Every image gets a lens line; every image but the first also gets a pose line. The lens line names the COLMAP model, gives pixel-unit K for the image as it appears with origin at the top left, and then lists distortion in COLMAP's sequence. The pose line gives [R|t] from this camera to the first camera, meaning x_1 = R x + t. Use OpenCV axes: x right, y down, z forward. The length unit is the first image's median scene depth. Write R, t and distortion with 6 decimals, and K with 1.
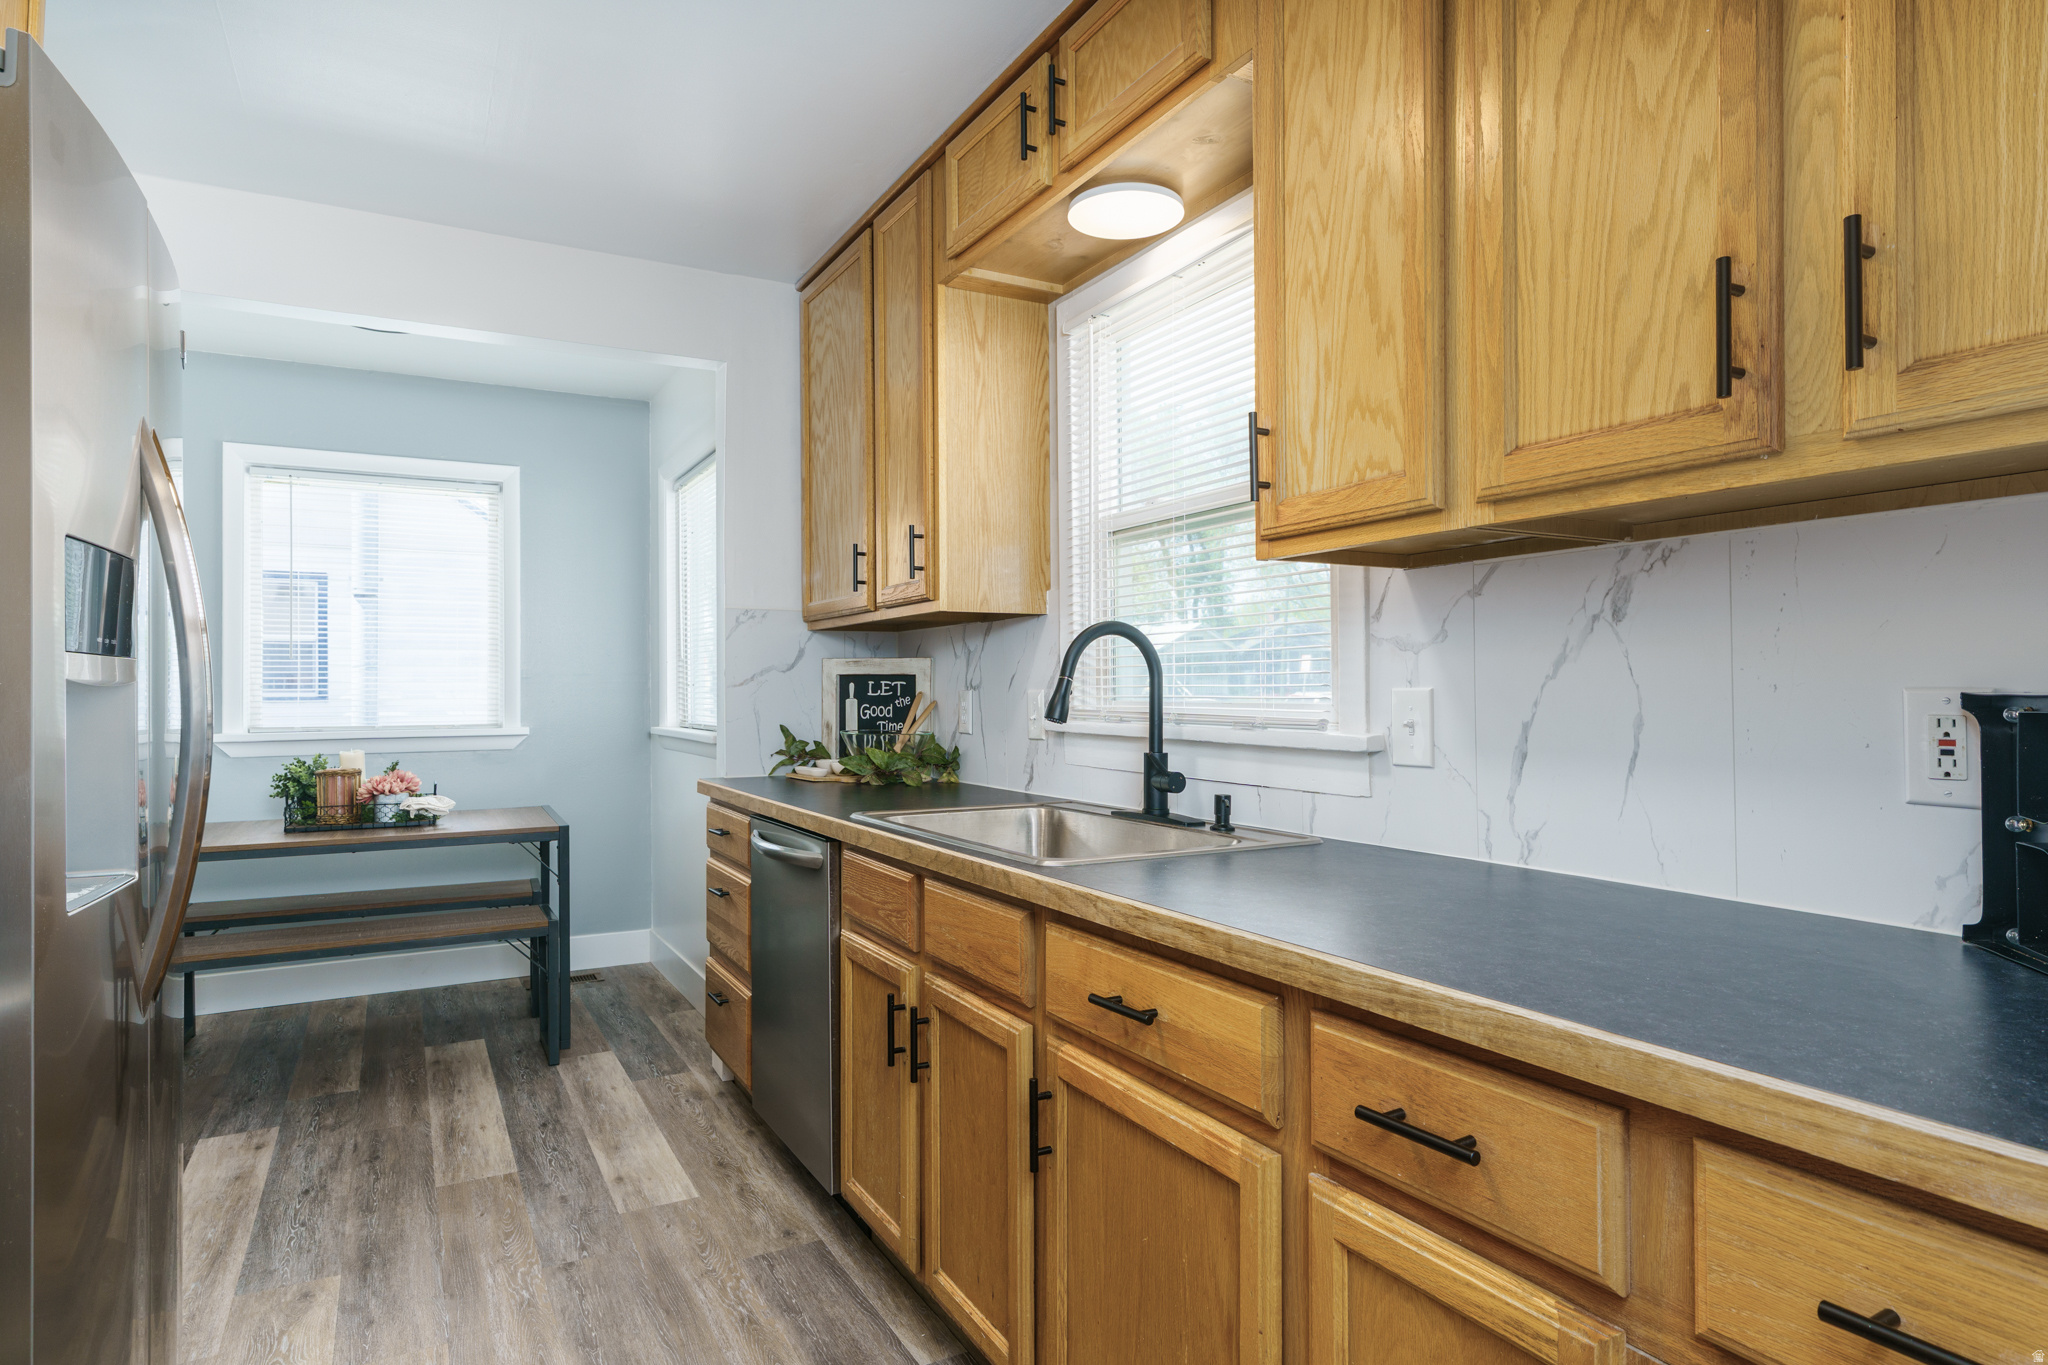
lens RADIAL K [[1140.7, 0, 1016.7], [0, 1140.7, 680.8], [0, 0, 1]] dist [-0.000396, 0.003640]
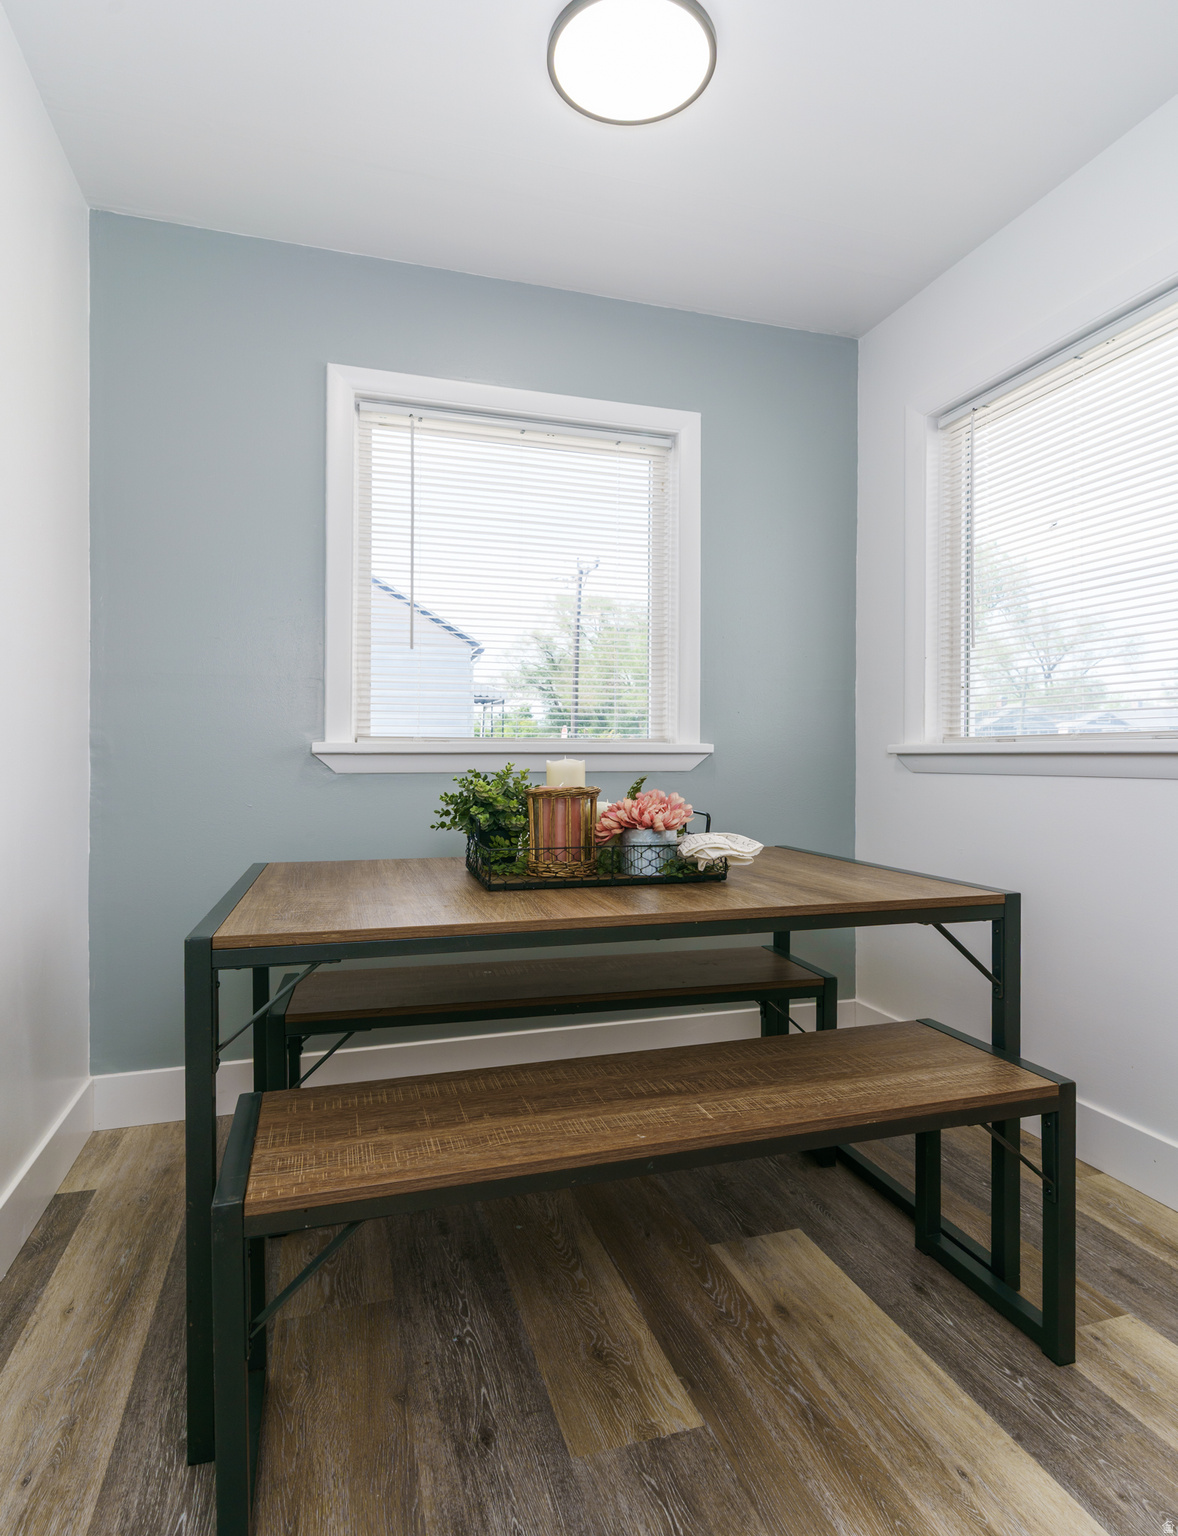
lens RADIAL K [[725.1, 0, 588.8], [0, 725.1, 757.9], [0, 0, 1]] dist [0.002244, 0.000034]
pose [[0.989316, 0.007620, -0.145586, -0.518673], [-0.006114, 0.999923, 0.010791, 0.056402], [0.145657, -0.009786, 0.989287, 0.604054]]
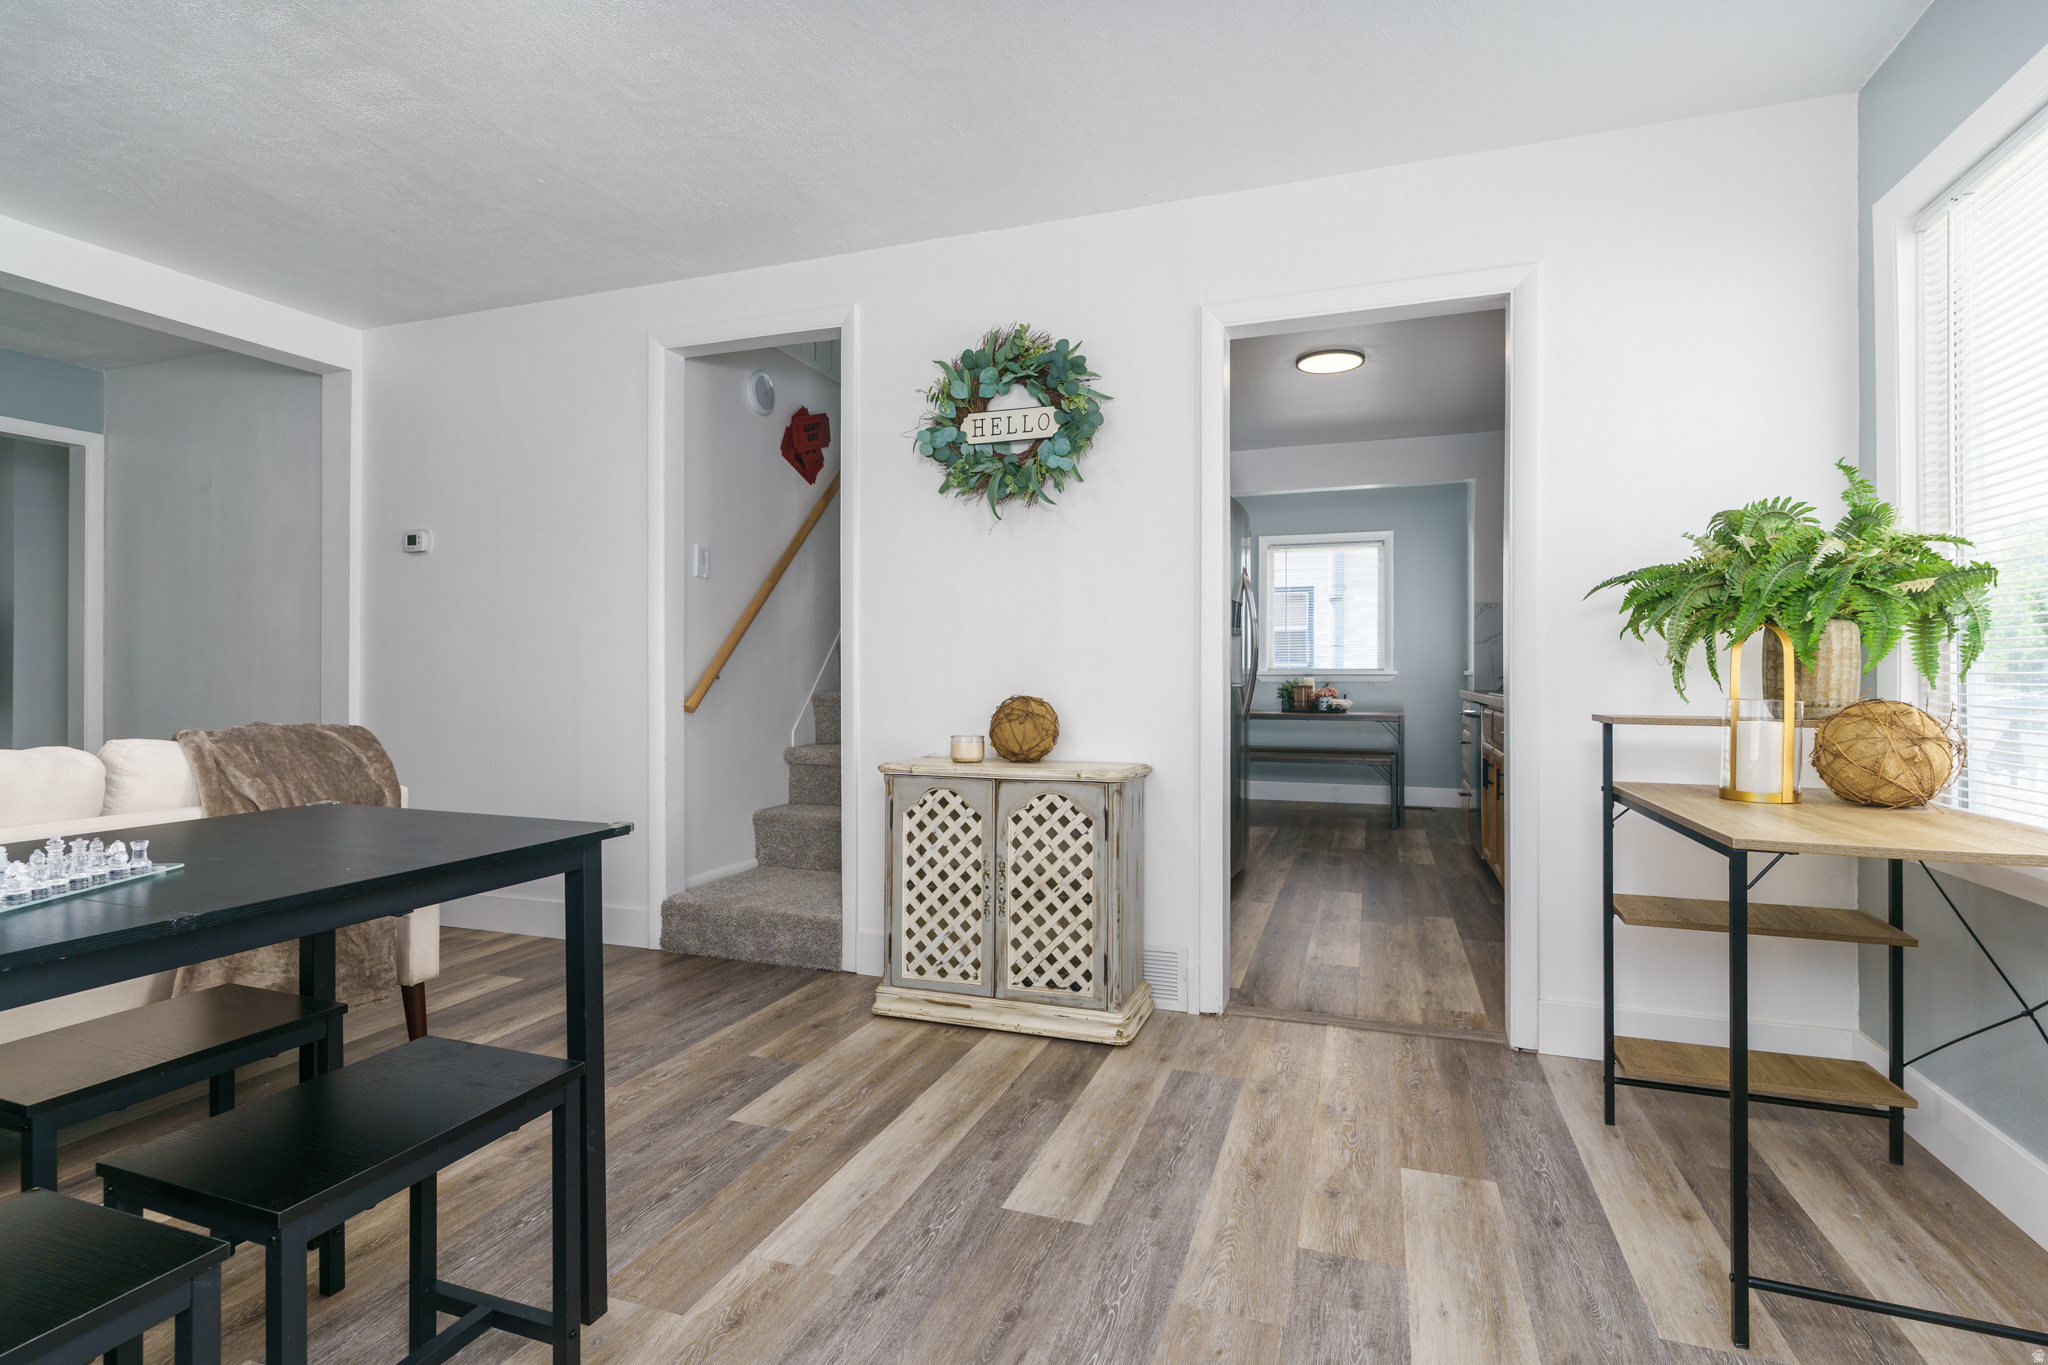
lens RADIAL K [[979.8, 0, 1021.2], [0, 979.8, 677.7], [0, 0, 1]] dist [0.001236, 0.000099]
pose [[0.666594, 0.009267, -0.745364, 0.438548], [0.001491, 0.999904, 0.013765, 0.037119], [0.745420, -0.010287, 0.666516, -0.645077]]
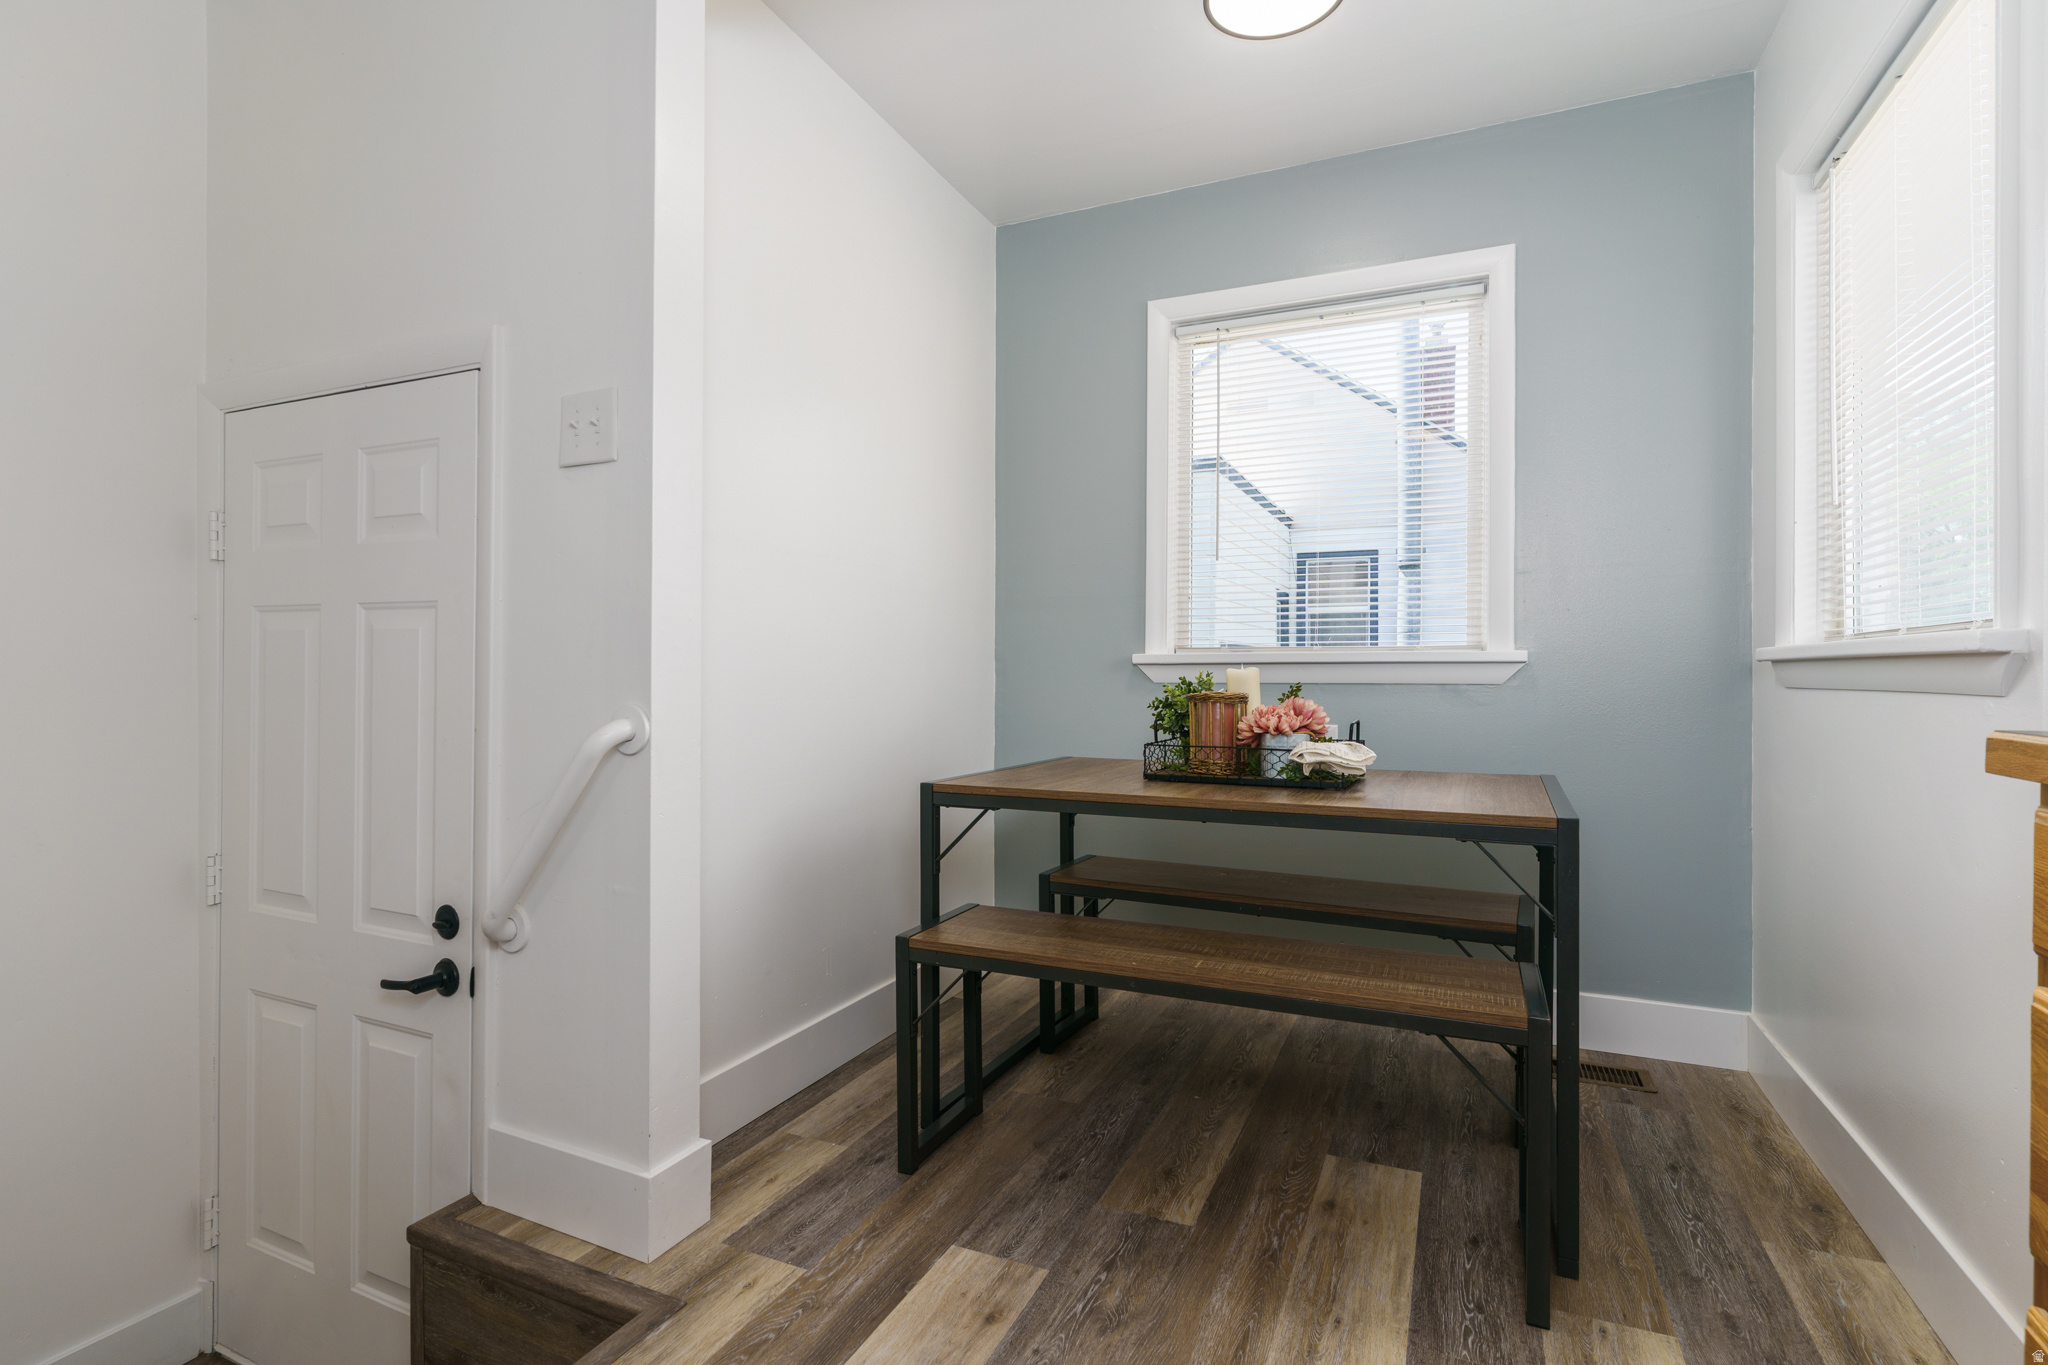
lens RADIAL K [[979.8, 0, 1029.1], [0, 979.8, 669.2], [0, 0, 1]] dist [0.001236, 0.000099]
pose [[0.609755, 0.006681, -0.792562, -0.201834], [-0.001075, 0.999971, 0.007602, 0.058600], [0.792590, -0.003783, 0.609744, 0.553253]]
